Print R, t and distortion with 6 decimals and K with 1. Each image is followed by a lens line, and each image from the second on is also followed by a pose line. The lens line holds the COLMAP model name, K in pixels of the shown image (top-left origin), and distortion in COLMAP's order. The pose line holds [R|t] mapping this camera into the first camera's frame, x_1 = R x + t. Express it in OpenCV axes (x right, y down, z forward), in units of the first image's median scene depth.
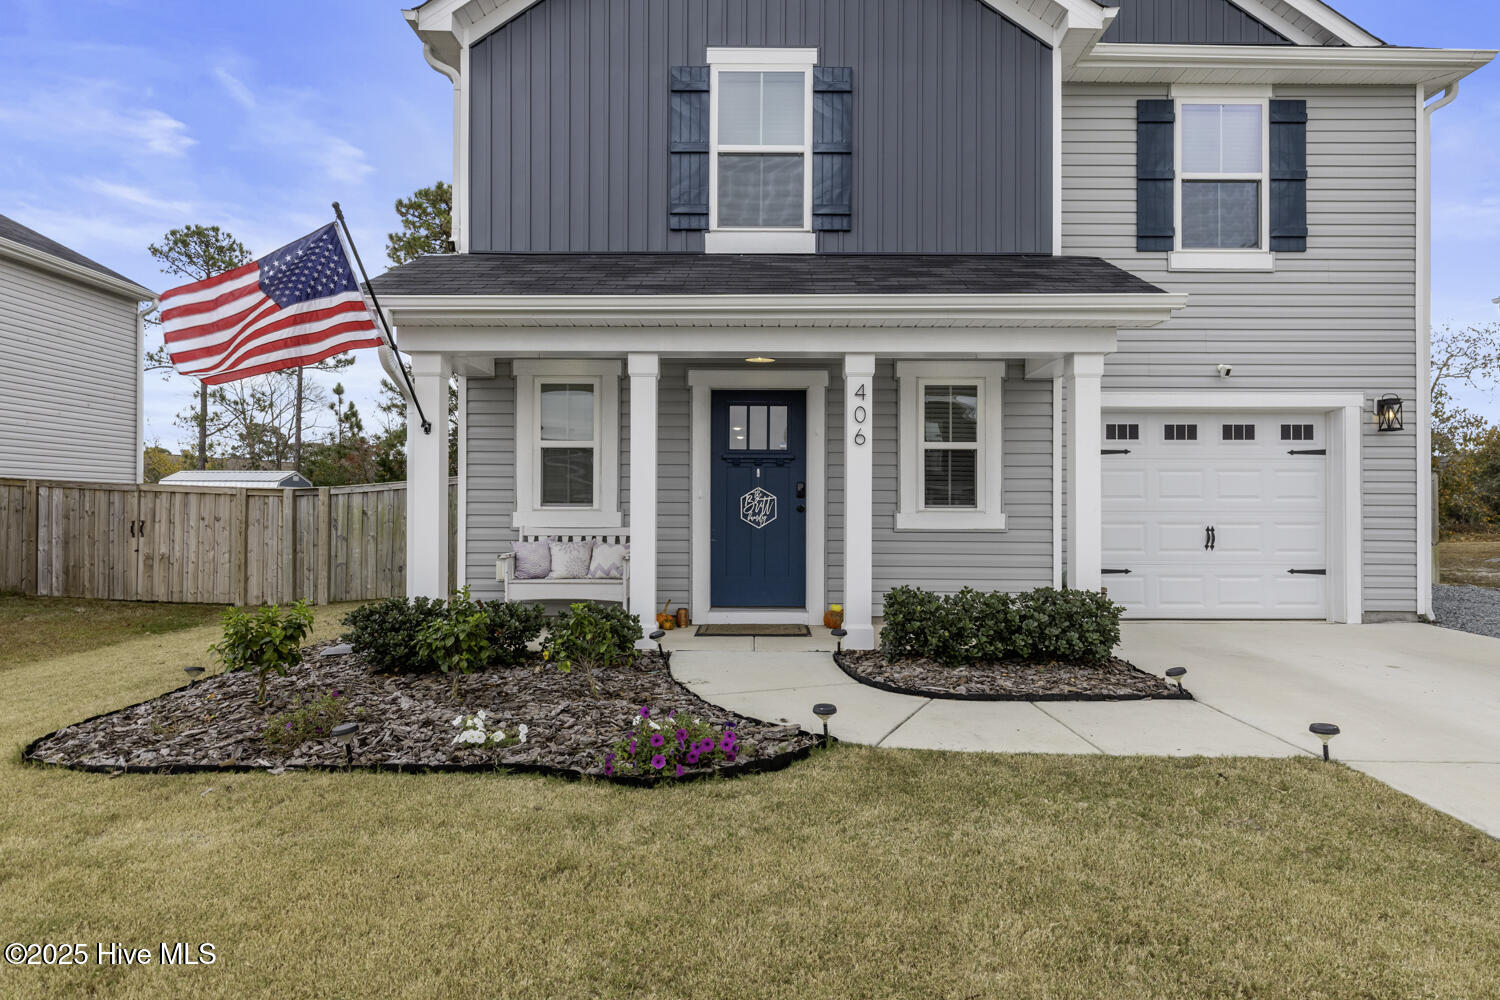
lens RADIAL K [[819.7, 0, 773.2], [0, 819.7, 501.4], [0, 0, 1]] dist [0.001086, 0.000097]
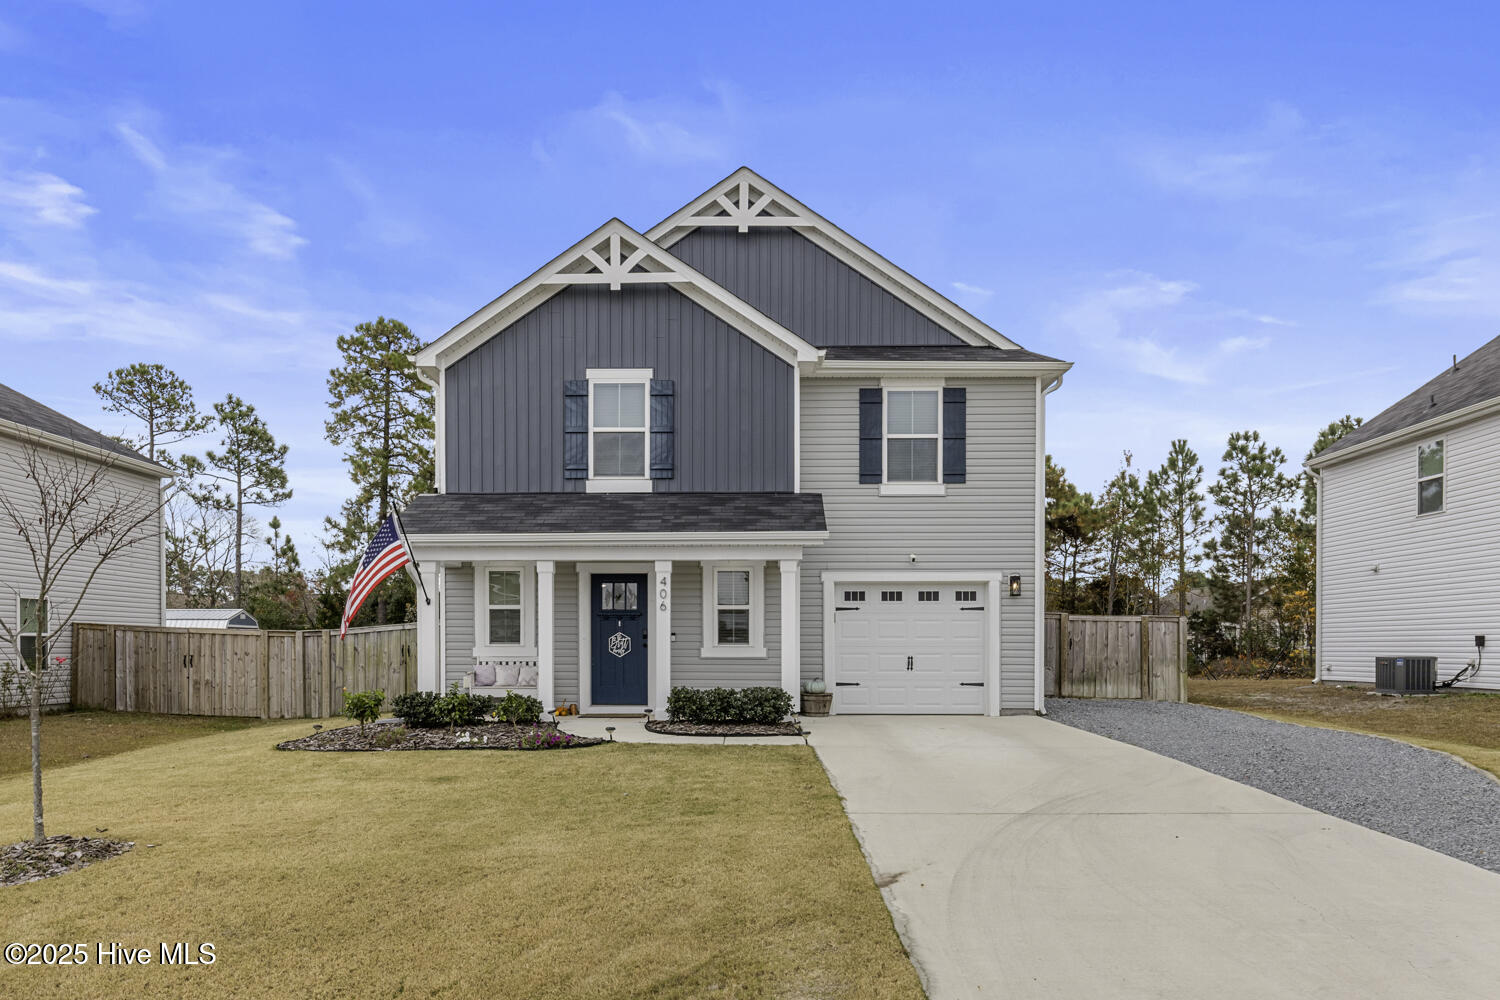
lens RADIAL K [[1014.7, 0, 752.2], [0, 1014.7, 655.5], [0, 0, 1]] dist [-0.001596, 0.000267]
pose [[0.999876, -0.001949, -0.015606, 0.266322], [0.002238, 0.999826, 0.018494, -0.007302], [0.015568, -0.018527, 0.999707, -0.992058]]
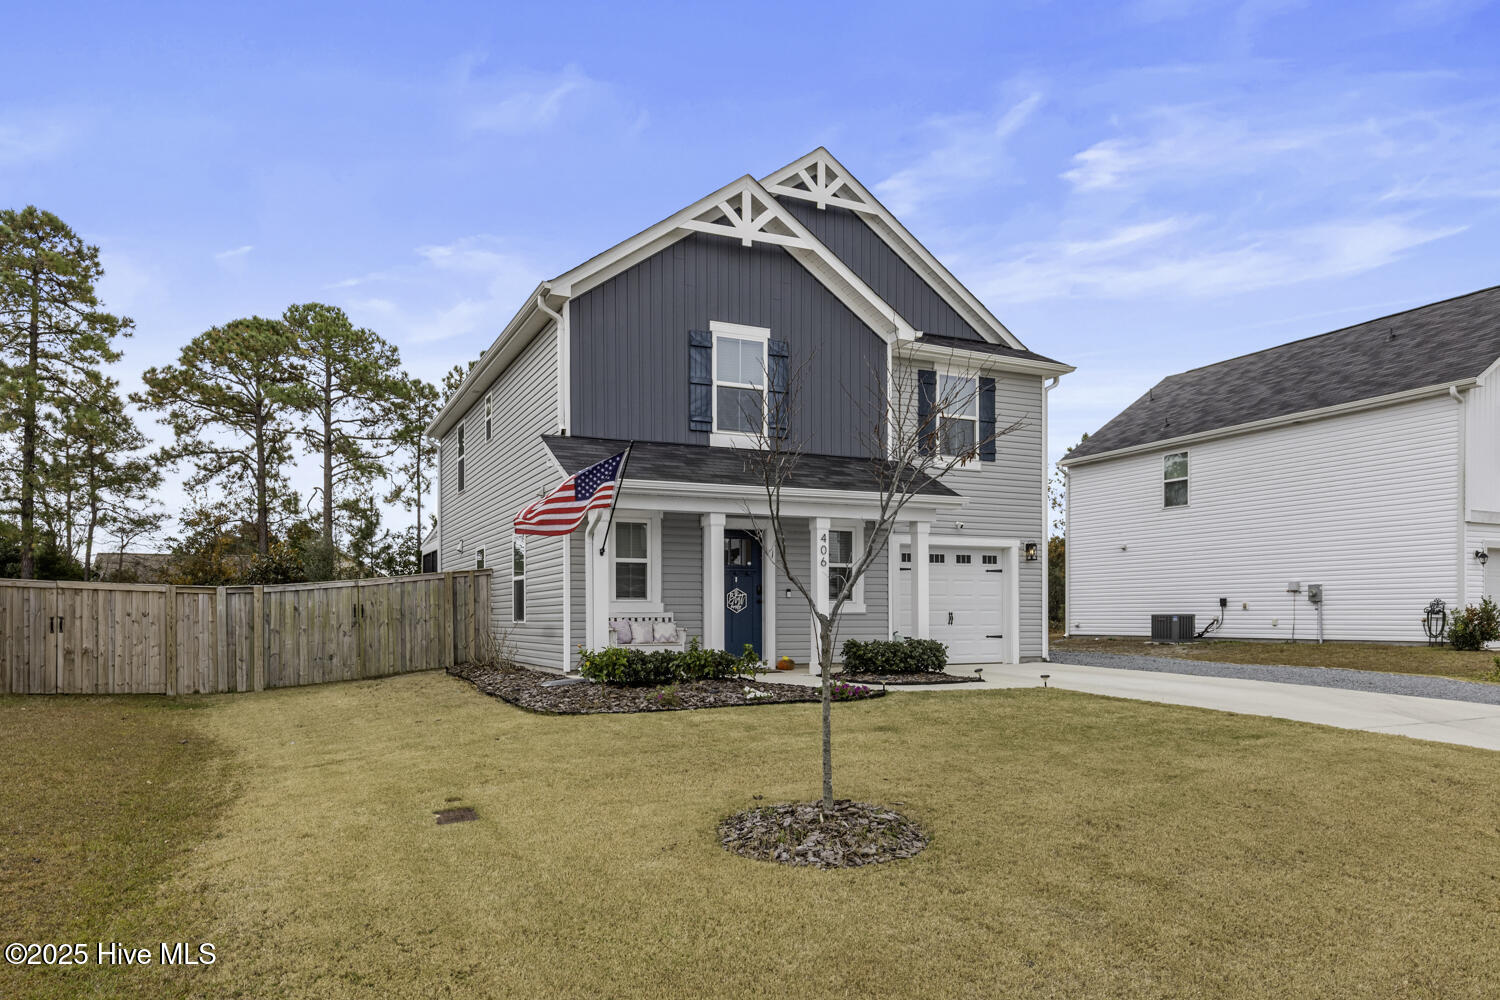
lens RADIAL K [[979.6, 0, 746.7], [0, 979.6, 615.5], [0, 0, 1]] dist [0.004742, 0.001438]
pose [[0.905995, -0.005522, 0.423253, -0.787831], [0.001801, 0.999956, 0.009190, 0.018504], [-0.423285, -0.007564, 0.905965, -0.757062]]
